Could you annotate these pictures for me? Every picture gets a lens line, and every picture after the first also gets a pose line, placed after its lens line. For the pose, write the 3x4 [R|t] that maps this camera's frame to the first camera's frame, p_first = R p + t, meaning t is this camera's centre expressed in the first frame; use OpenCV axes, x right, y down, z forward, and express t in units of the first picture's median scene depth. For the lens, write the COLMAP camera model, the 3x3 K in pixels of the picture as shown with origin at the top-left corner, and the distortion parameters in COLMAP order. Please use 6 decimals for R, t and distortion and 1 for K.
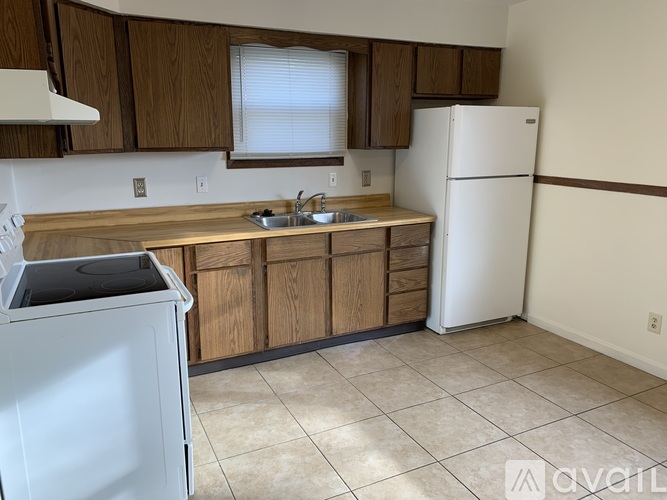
lens RADIAL K [[504.1, 0, 332.3], [0, 504.1, 247.4], [0, 0, 1]] dist [0.086483, -0.111335]
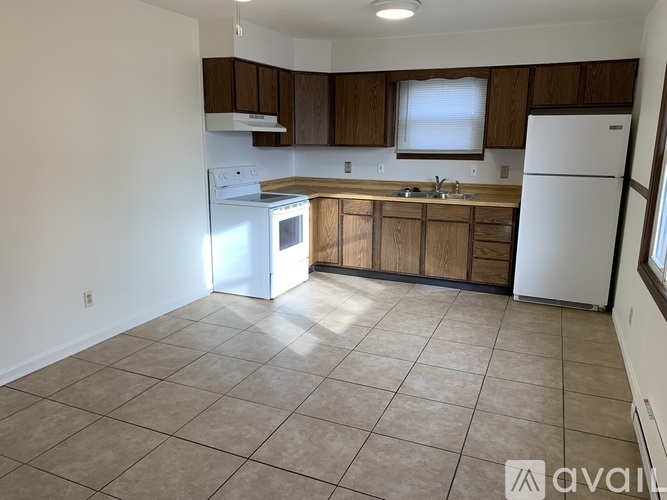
lens RADIAL K [[504.1, 0, 332.3], [0, 504.1, 247.4], [0, 0, 1]] dist [0.086483, -0.111335]
pose [[0.647718, 0.172410, -0.742116, 0.895180], [-0.171100, 0.982095, 0.078827, 0.025565], [0.742419, 0.075919, 0.665620, -0.178321]]
